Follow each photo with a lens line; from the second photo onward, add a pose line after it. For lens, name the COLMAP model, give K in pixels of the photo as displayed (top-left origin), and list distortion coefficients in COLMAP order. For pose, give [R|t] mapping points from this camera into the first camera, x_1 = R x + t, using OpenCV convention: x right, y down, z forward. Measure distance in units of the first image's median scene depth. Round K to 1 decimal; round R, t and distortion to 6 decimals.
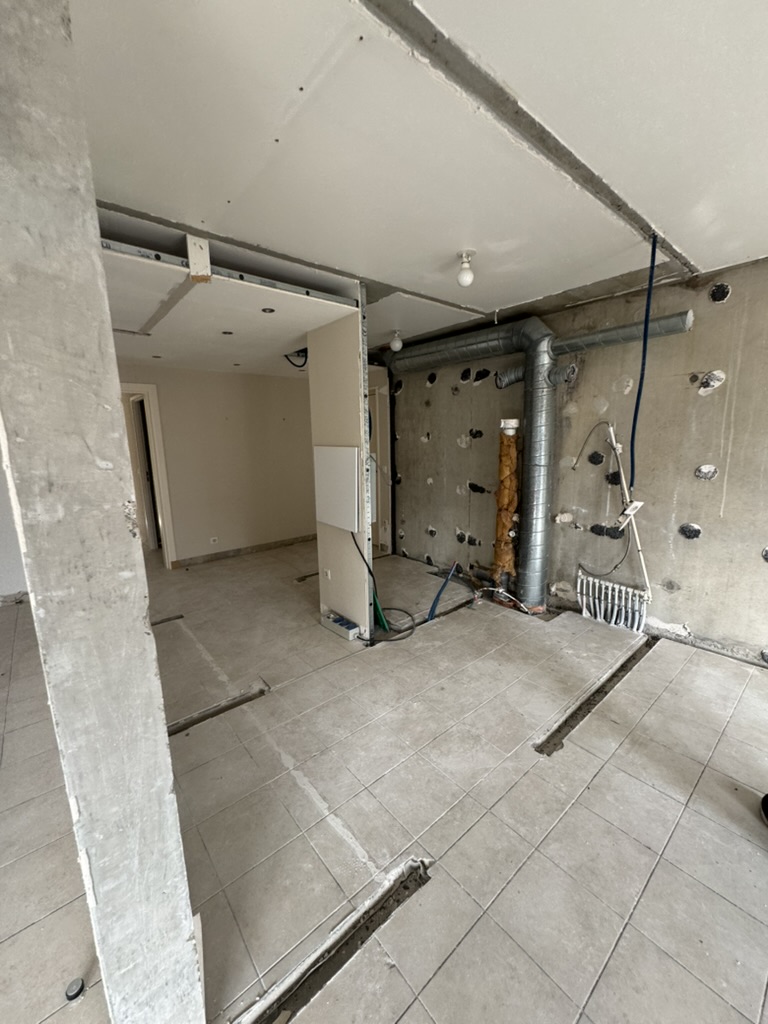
lens RADIAL K [[408.2, 0, 383.7], [0, 408.2, 513.7], [0, 0, 1]] dist [-0.002911, 0.000101]
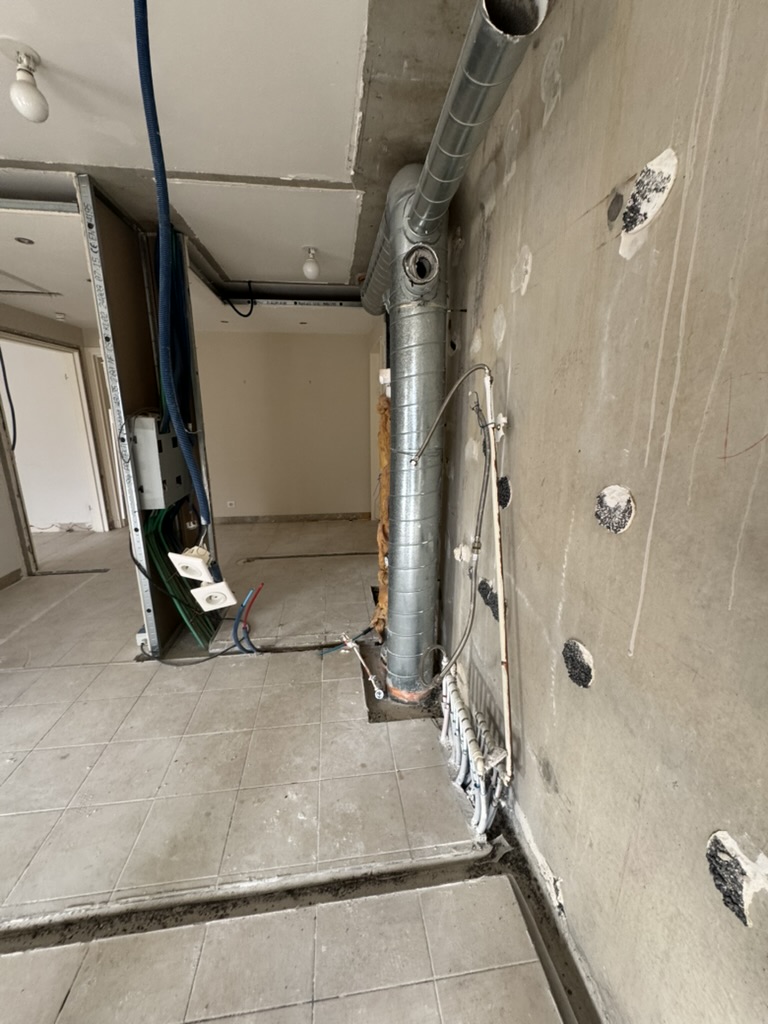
lens RADIAL K [[408.2, 0, 382.4], [0, 408.2, 513.6], [0, 0, 1]] dist [-0.002911, 0.000101]
pose [[0.839559, 0.153235, -0.521209, 0.779749], [-0.117767, 0.987917, 0.100750, -0.104335], [0.530350, -0.023204, 0.847461, 0.607922]]
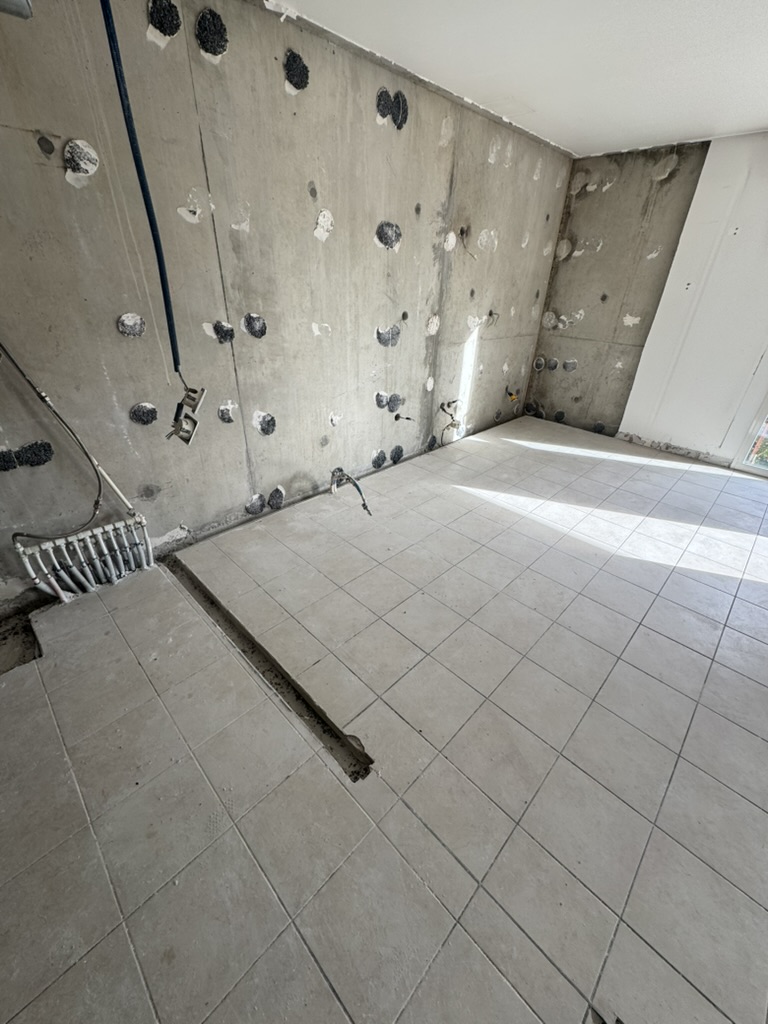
lens RADIAL K [[408.2, 0, 384.0], [0, 408.2, 513.9], [0, 0, 1]] dist [-0.002911, 0.000101]
pose [[-0.088439, -0.493146, 0.865439, -0.009662], [0.156624, 0.851151, 0.501010, -0.104446], [-0.983691, 0.179857, 0.001964, 0.610041]]
